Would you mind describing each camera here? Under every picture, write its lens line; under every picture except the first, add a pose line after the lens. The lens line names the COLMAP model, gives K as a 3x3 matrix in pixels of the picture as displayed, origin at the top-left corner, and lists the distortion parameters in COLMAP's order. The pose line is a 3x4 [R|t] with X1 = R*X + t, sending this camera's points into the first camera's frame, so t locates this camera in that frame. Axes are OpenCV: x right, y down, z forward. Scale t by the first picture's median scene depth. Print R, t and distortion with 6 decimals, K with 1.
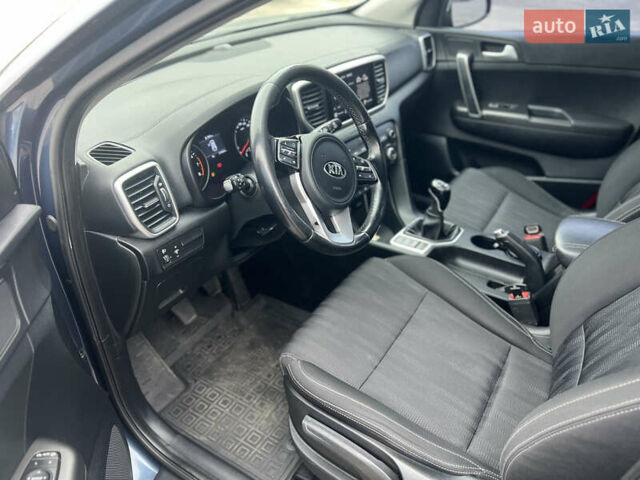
lens RADIAL K [[478.5, 0, 318.5], [0, 478.5, 244.4], [0, 0, 1]] dist [0.058103, -0.061971]
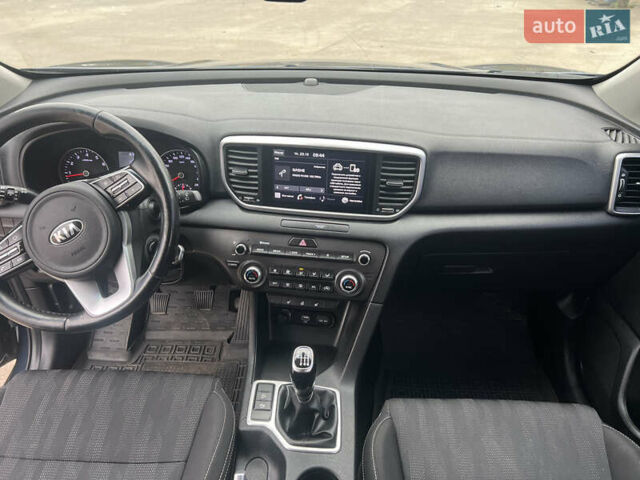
lens RADIAL K [[478.5, 0, 318.7], [0, 478.5, 241.8], [0, 0, 1]] dist [0.058103, -0.061971]
pose [[0.510887, 0.474189, -0.717035, 0.463607], [-0.486842, 0.847048, 0.213294, -0.286390], [0.708505, 0.240114, 0.663601, 0.403425]]
